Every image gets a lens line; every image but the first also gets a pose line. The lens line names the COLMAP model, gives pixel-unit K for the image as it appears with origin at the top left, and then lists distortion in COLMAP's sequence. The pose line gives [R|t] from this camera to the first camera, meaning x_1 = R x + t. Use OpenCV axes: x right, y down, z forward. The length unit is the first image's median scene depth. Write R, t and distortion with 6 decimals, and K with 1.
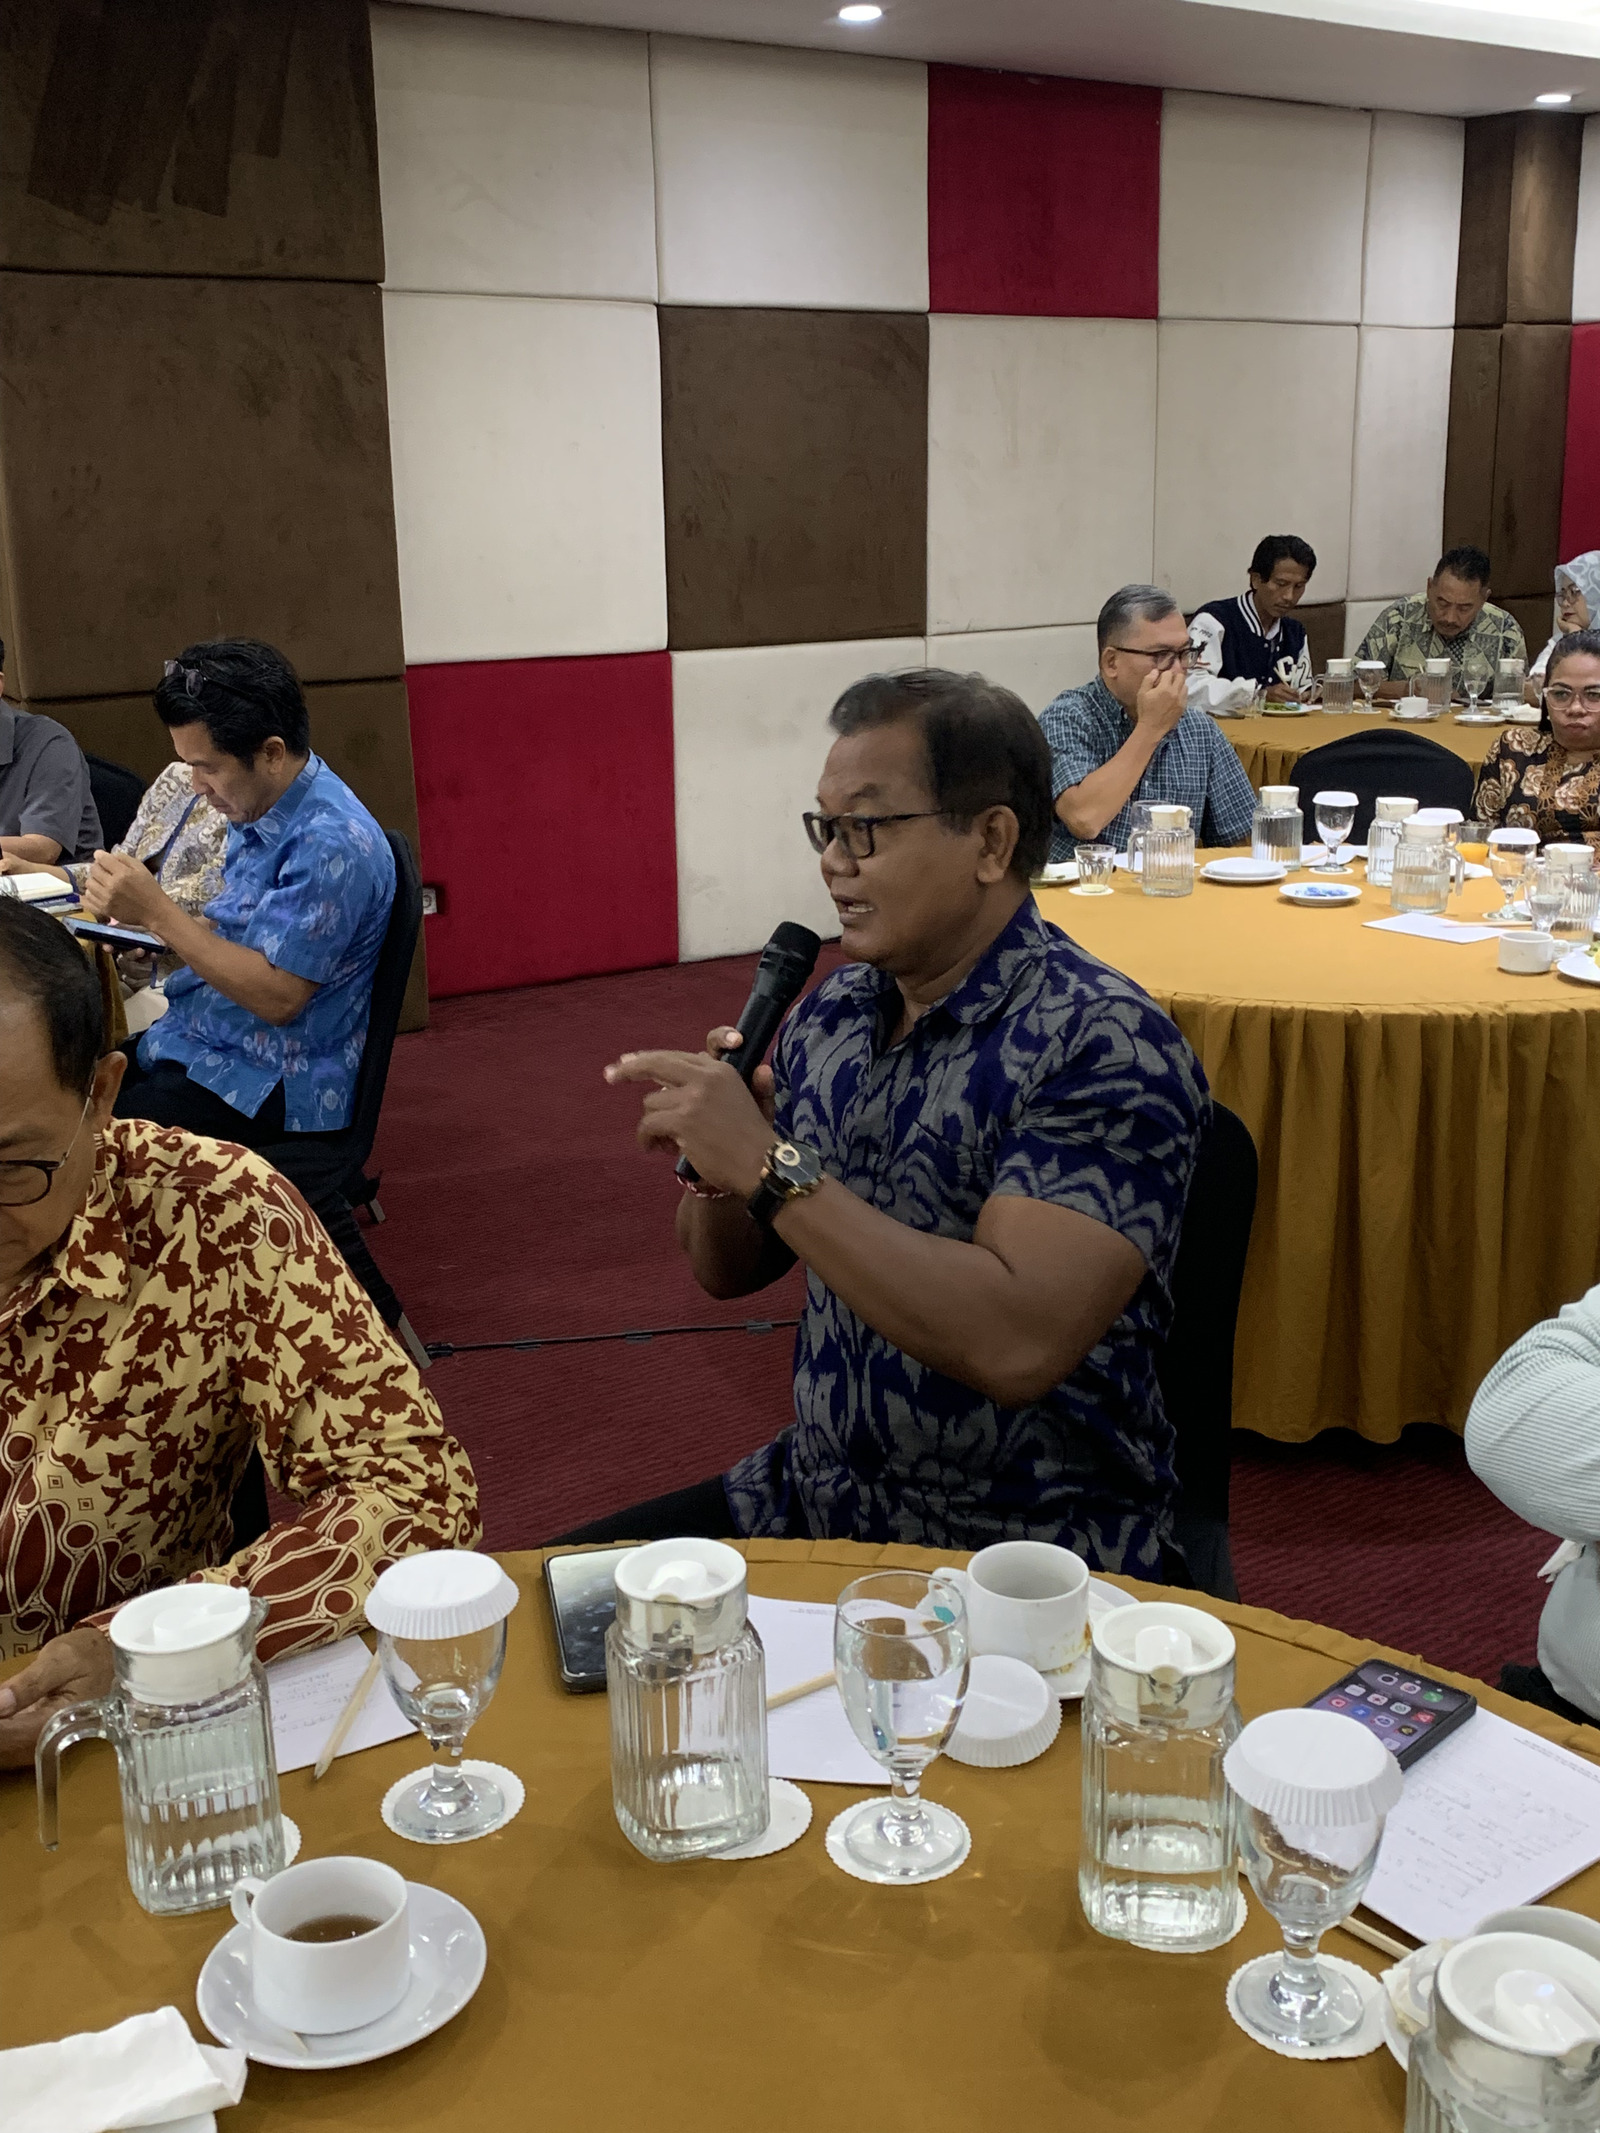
lens RADIAL K [[2312.8, 0, 814.3], [0, 2312.8, 1055.8], [0, 0, 1]] dist [0.035975, 0.000000]
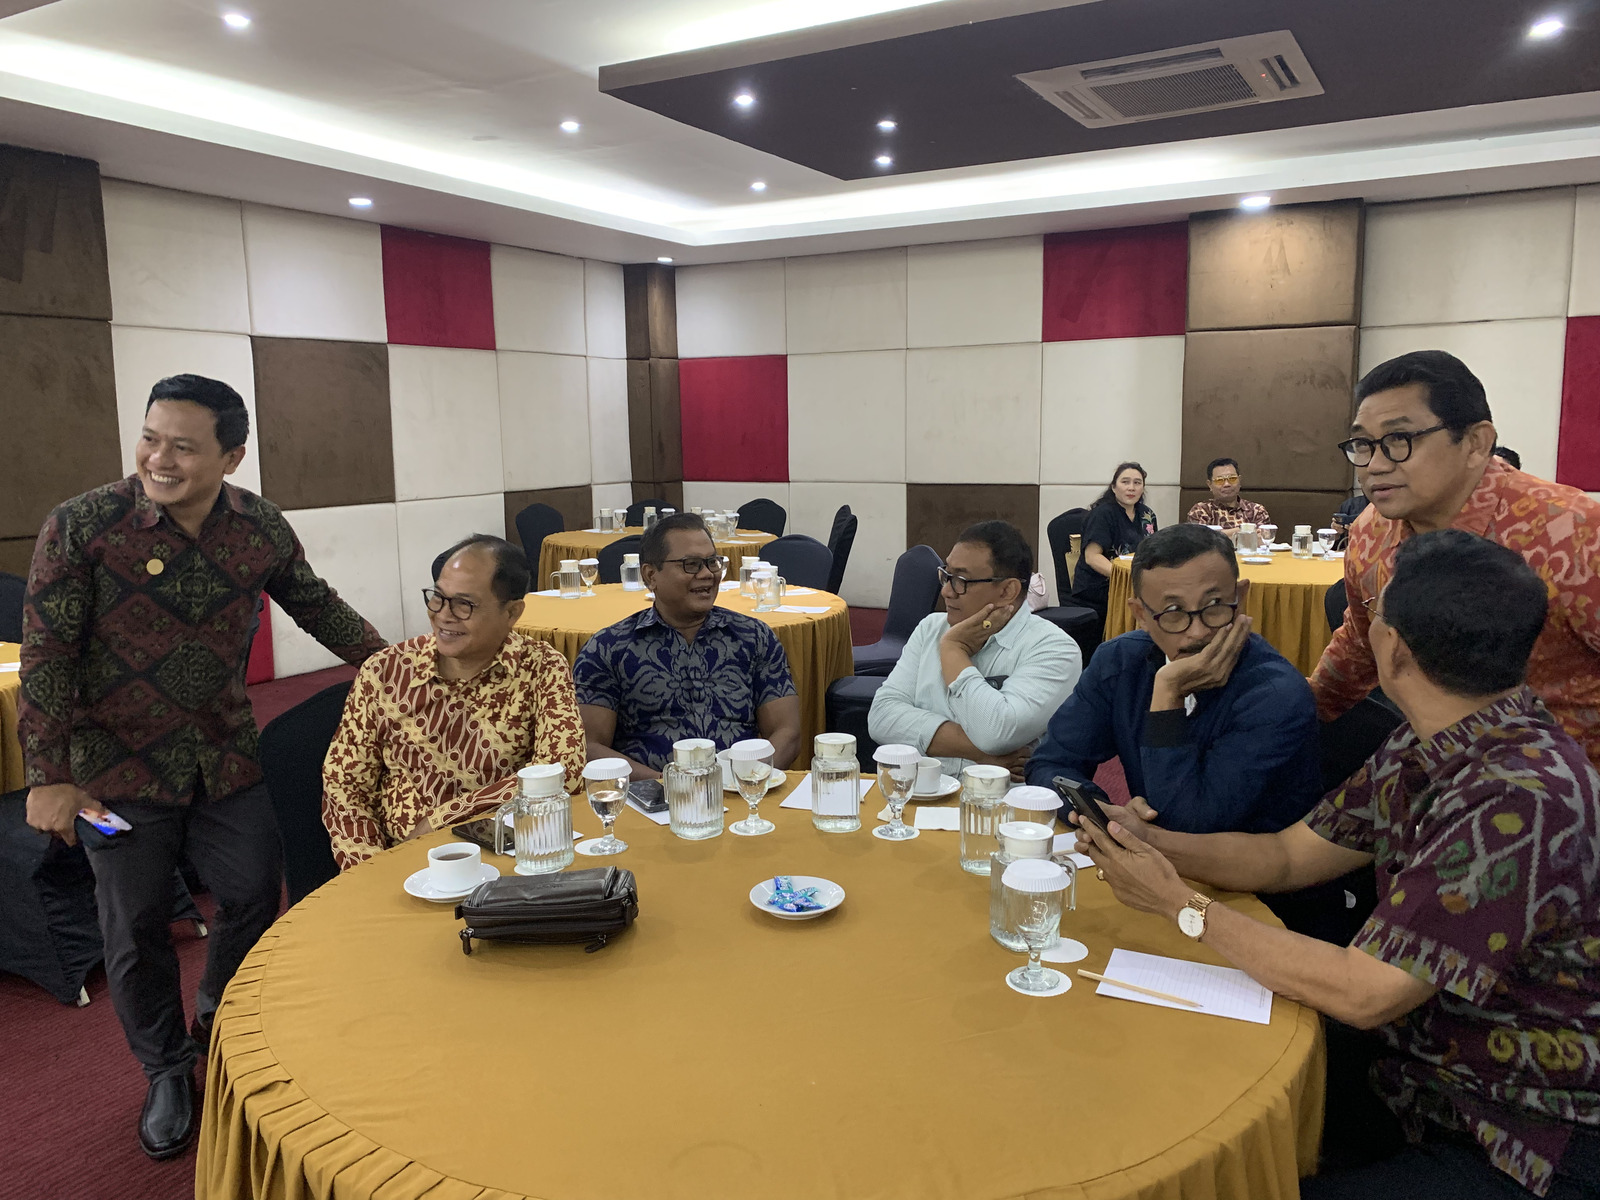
lens RADIAL K [[1252.6, 0, 809.6], [0, 1252.6, 601.7], [0, 0, 1]] dist [0.027598, -0.030147]
pose [[0.896834, -0.060747, 0.438177, -0.122597], [0.108922, 0.990355, -0.085637, 0.034539], [-0.428748, 0.124530, 0.894800, -0.104186]]
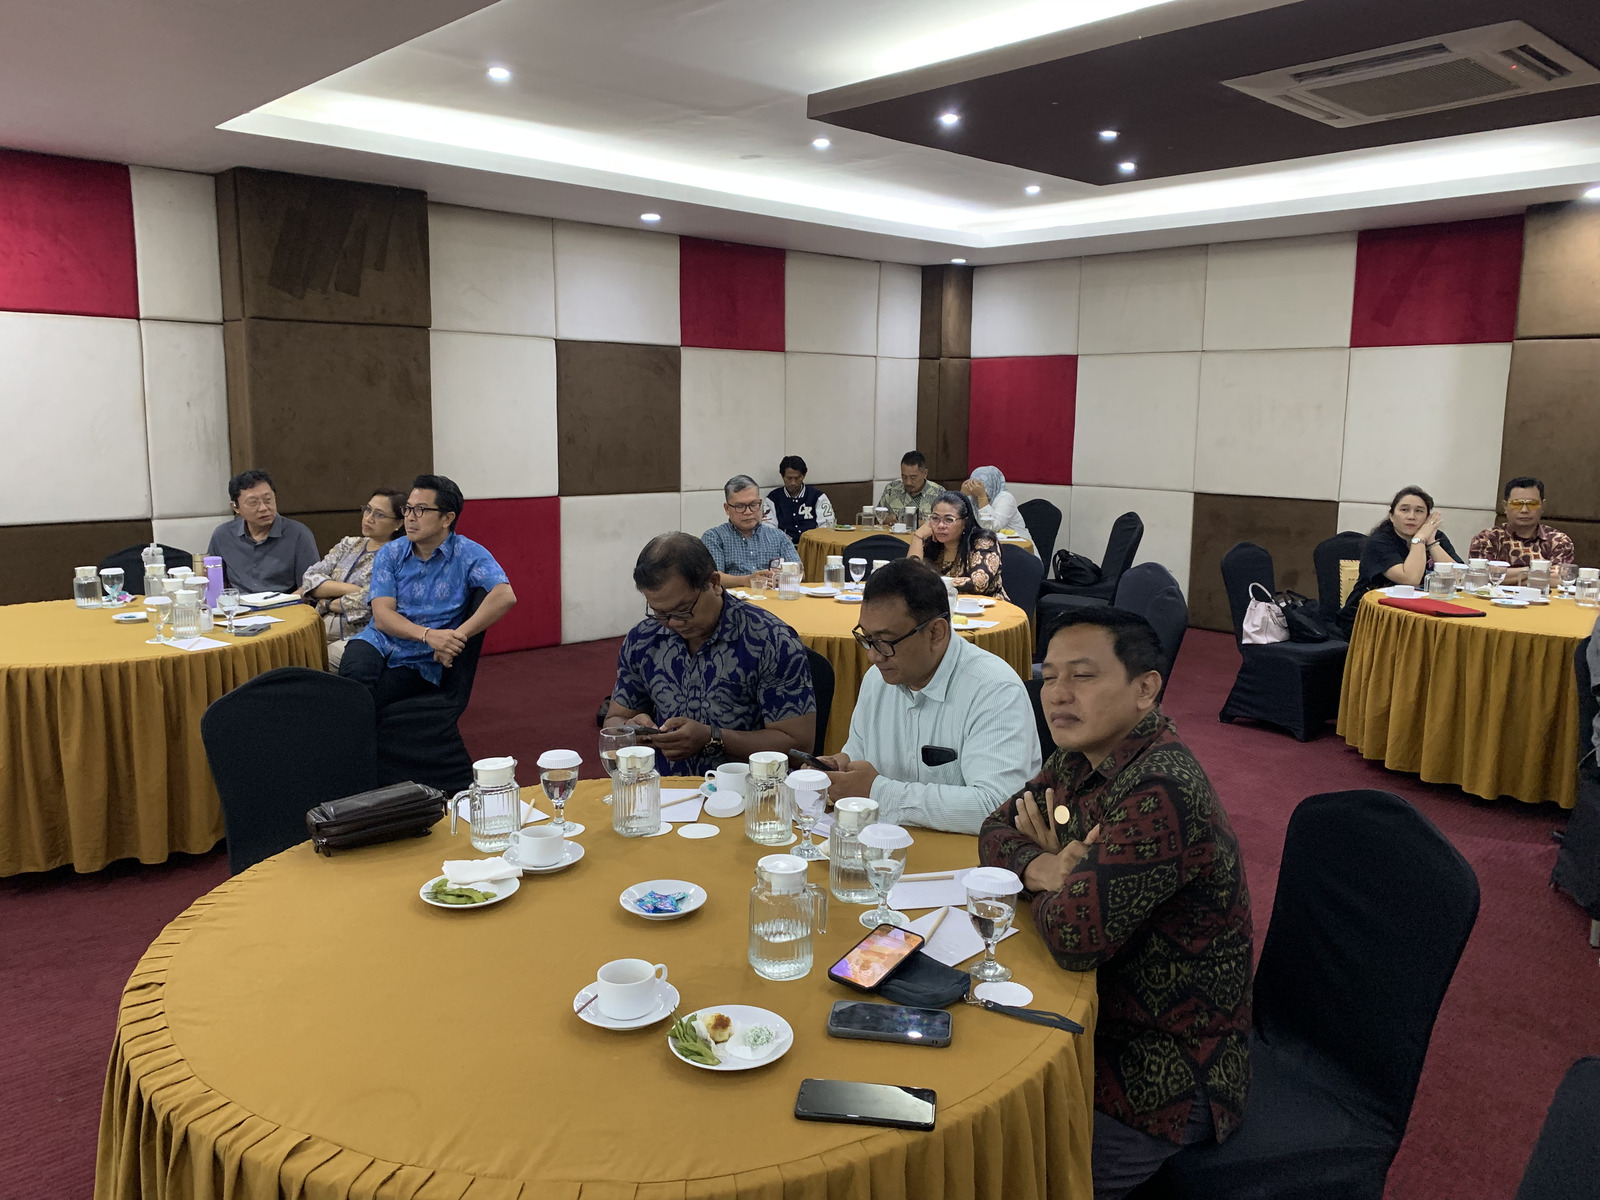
lens RADIAL K [[1252.6, 0, 798.4], [0, 1252.6, 604.2], [0, 0, 1]] dist [0.027598, -0.030147]
pose [[0.988739, 0.002869, 0.149624, -0.017714], [0.010906, 0.995776, -0.091165, 0.031647], [-0.149253, 0.091770, 0.984531, -0.161935]]
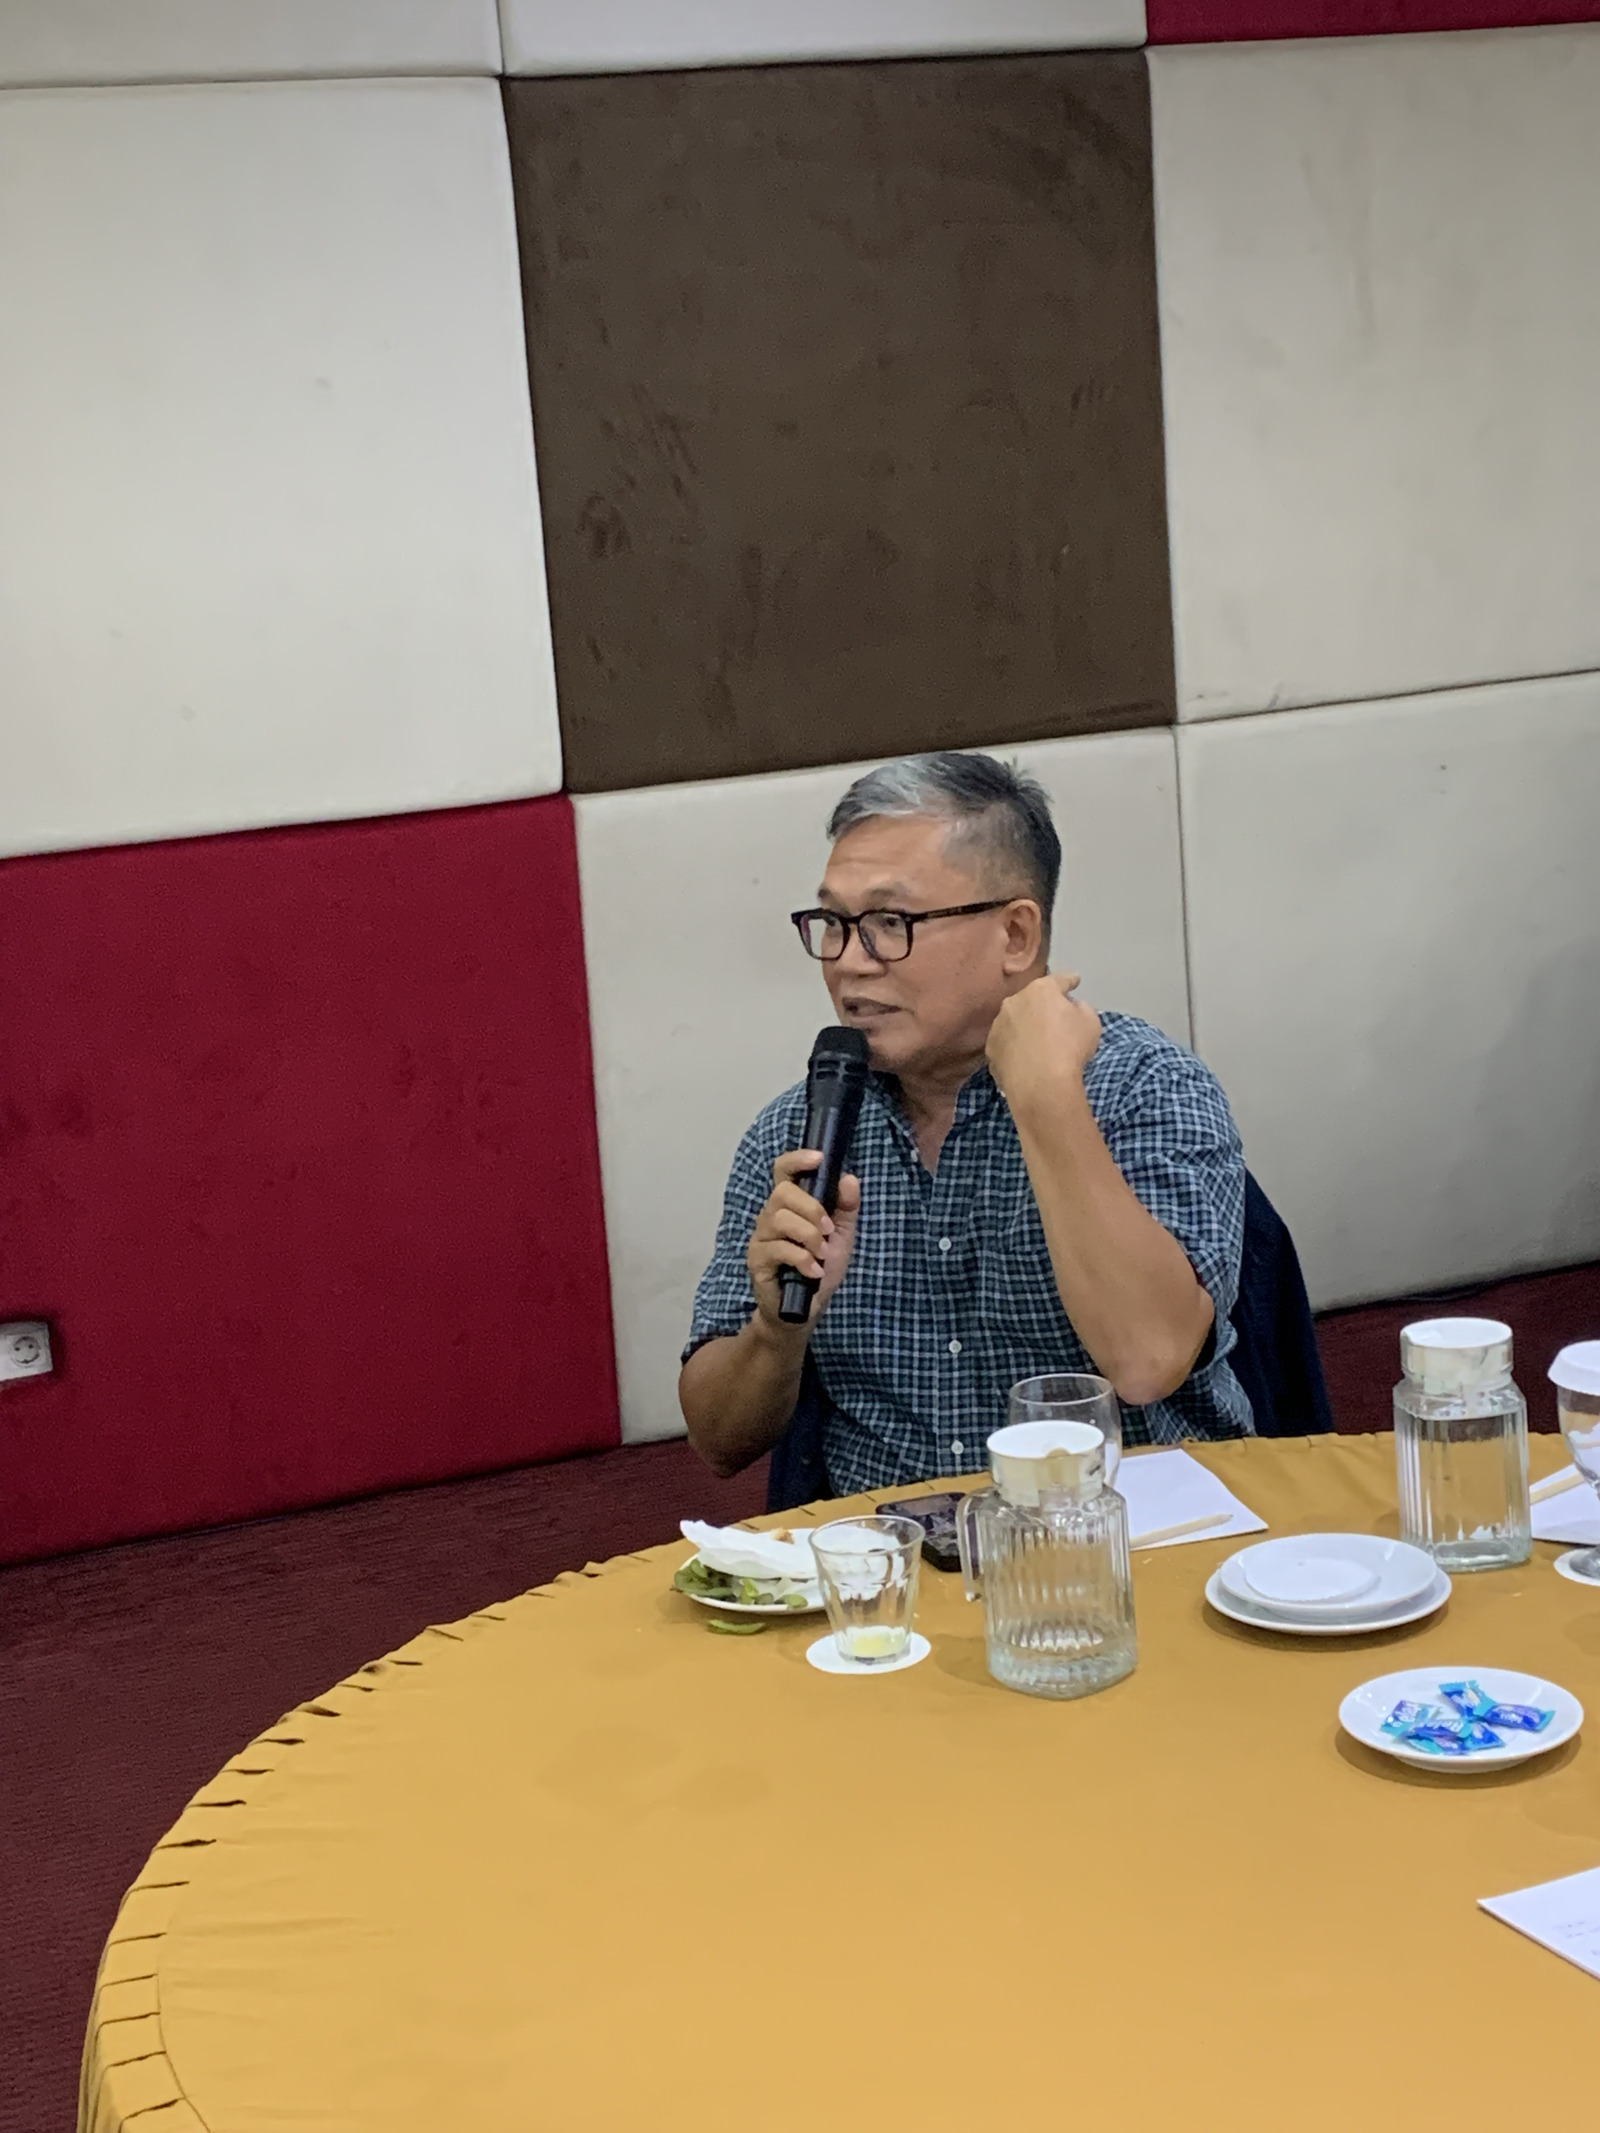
lens RADIAL K [[3551.7, 0, 793.0], [0, 3551.7, 1058.0], [0, 0, 1]] dist [0.107643, 0.000000]
pose [[0.974355, -0.019603, -0.224162, 0.150951], [0.008484, 0.998690, -0.050456, -0.087258], [0.224858, 0.047260, 0.973245, 0.313820]]
